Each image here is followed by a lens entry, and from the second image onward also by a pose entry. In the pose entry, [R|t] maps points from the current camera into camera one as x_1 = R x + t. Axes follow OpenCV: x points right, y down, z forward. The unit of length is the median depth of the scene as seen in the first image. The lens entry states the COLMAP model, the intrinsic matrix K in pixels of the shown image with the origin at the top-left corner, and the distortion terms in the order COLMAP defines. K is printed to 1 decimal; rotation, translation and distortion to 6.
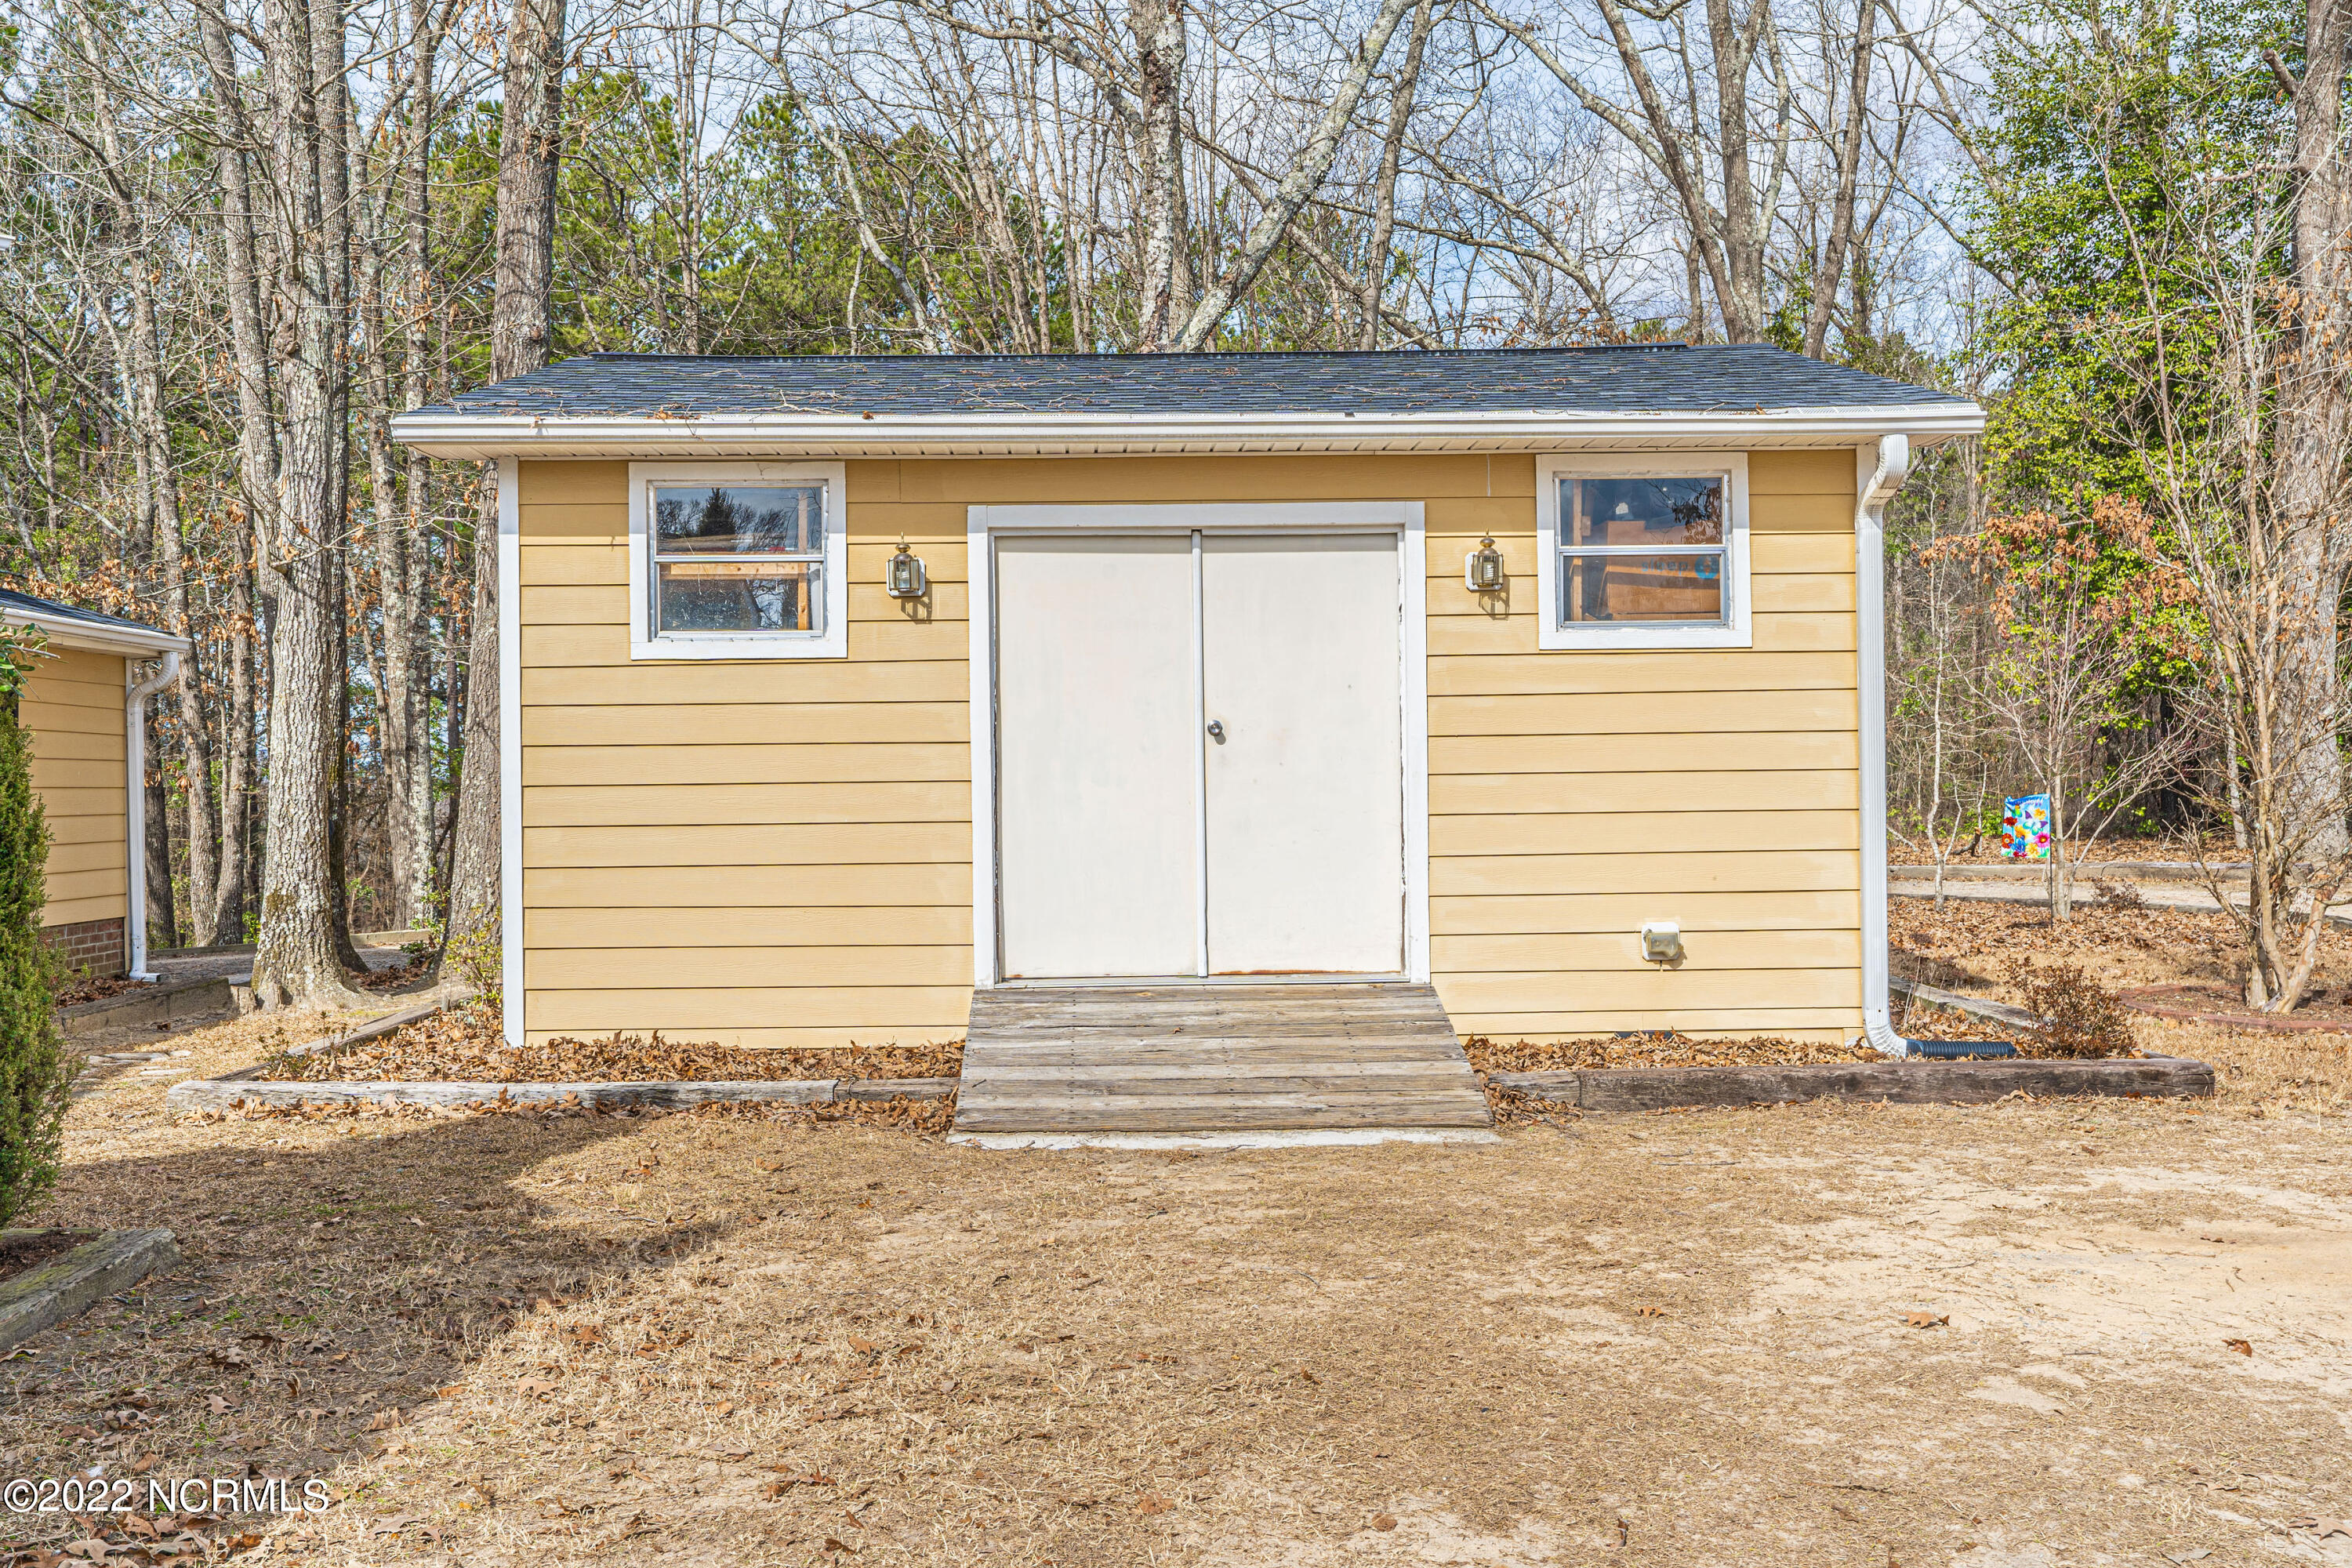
lens RADIAL K [[1961.9, 0, 1174.0], [0, 1961.9, 791.7], [0, 0, 1]] dist [-0.005948, -0.004675]
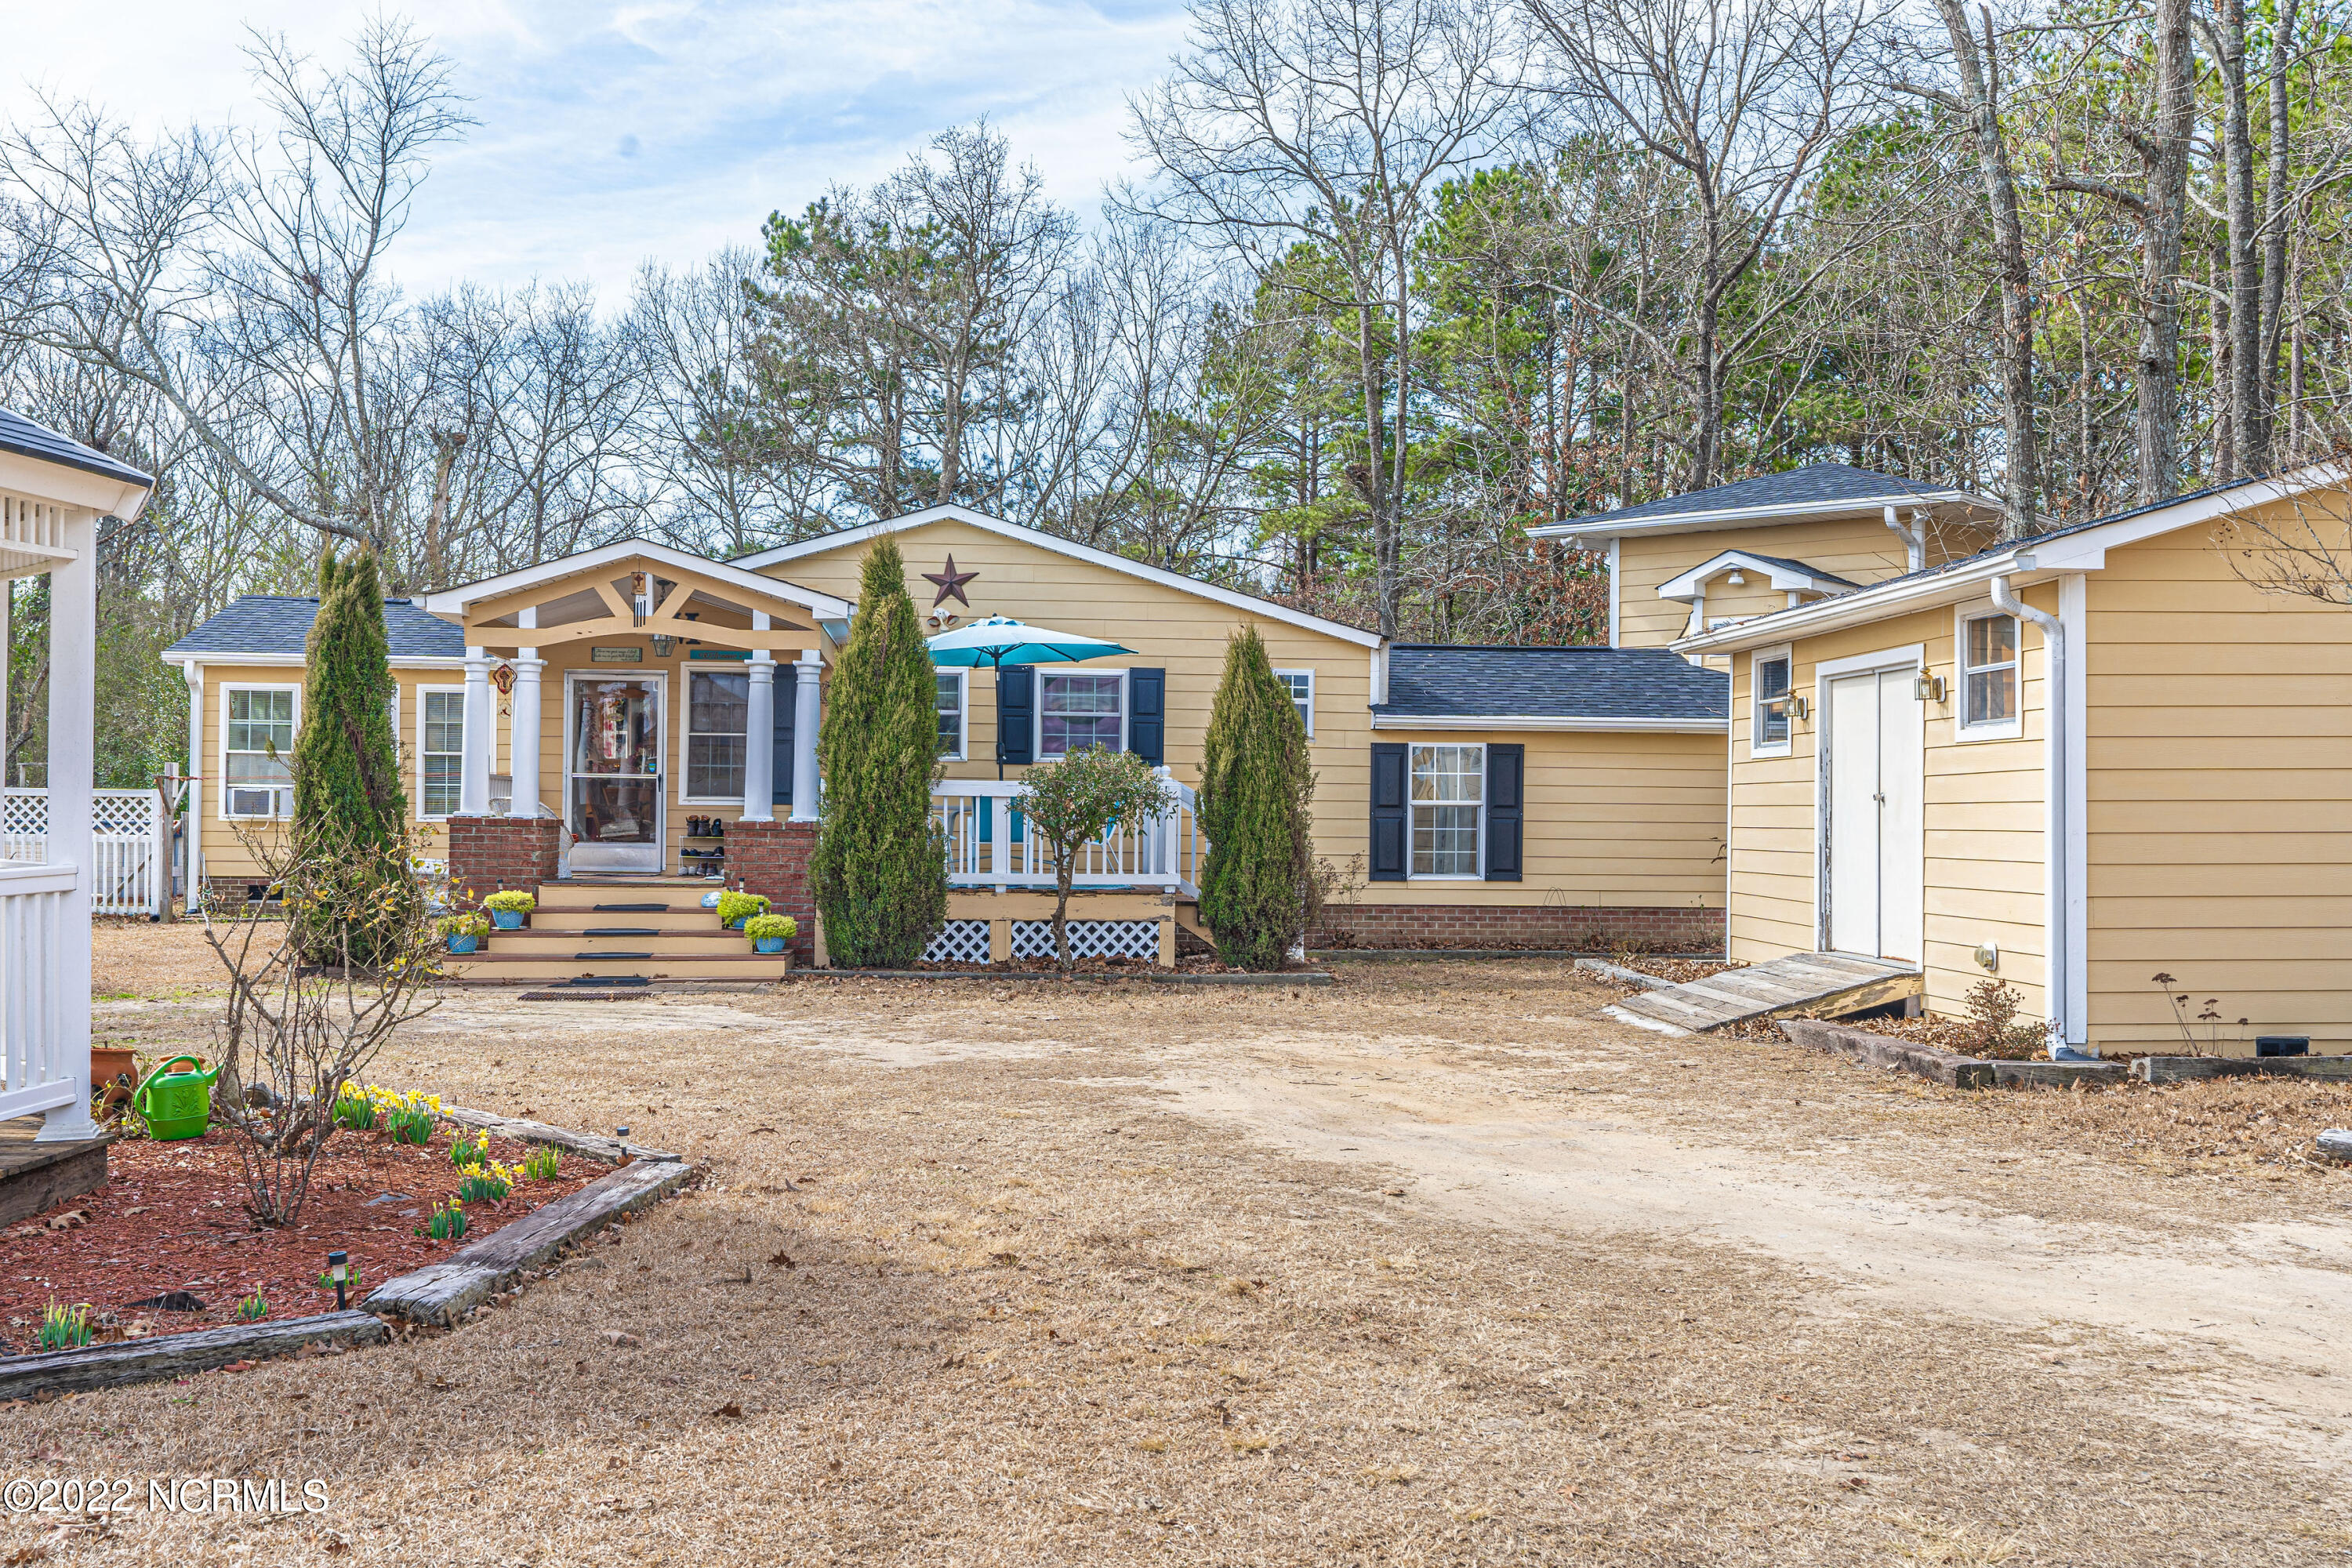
lens RADIAL K [[2306.3, 0, 1176.0], [0, 2306.3, 784.0], [0, 0, 1]] dist [0.022769, -0.005438]
pose [[0.050096, -0.002052, -0.998742, 1.815474], [0.001486, 0.999997, -0.001980, -0.040265], [0.998743, -0.001385, 0.050098, 0.358237]]
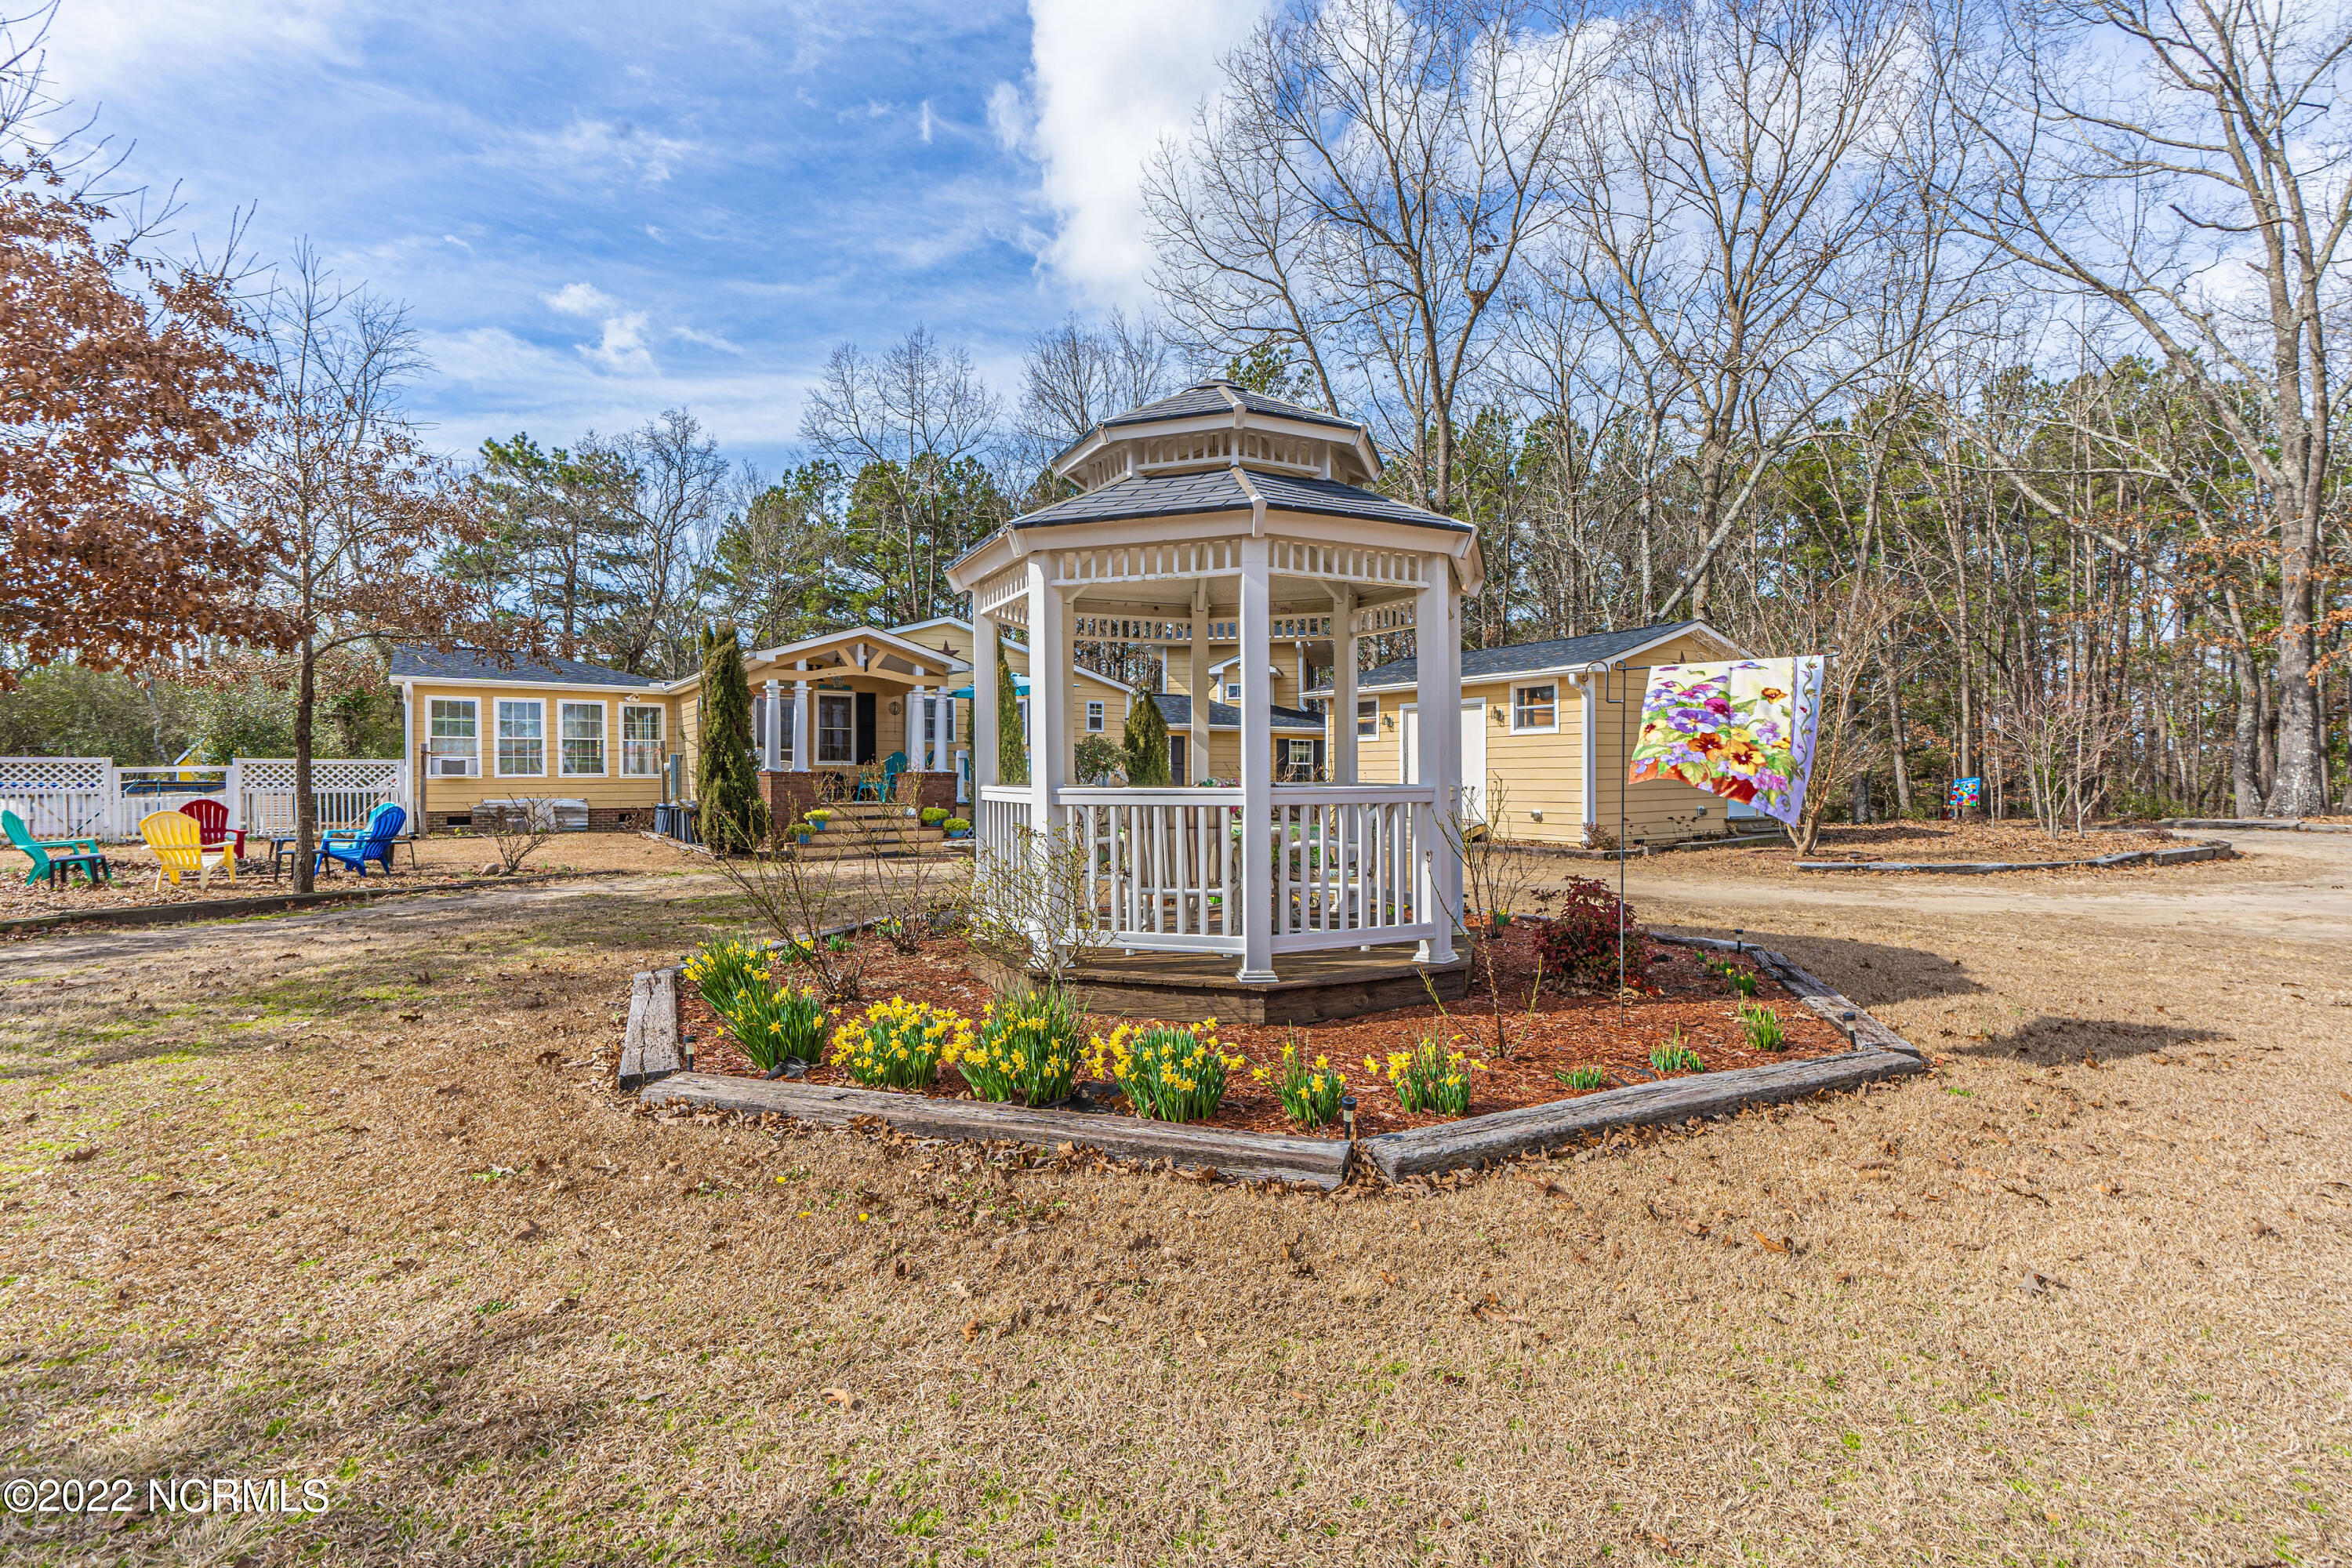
lens RADIAL K [[1056.8, 0, 1183.1], [0, 1056.8, 788.3], [0, 0, 1]] dist [0.001184, 0.000429]
pose [[0.536267, 0.020286, -0.843804, 1.544121], [0.006460, 0.999583, 0.028136, -0.031885], [0.844023, -0.020539, 0.535913, -0.596414]]
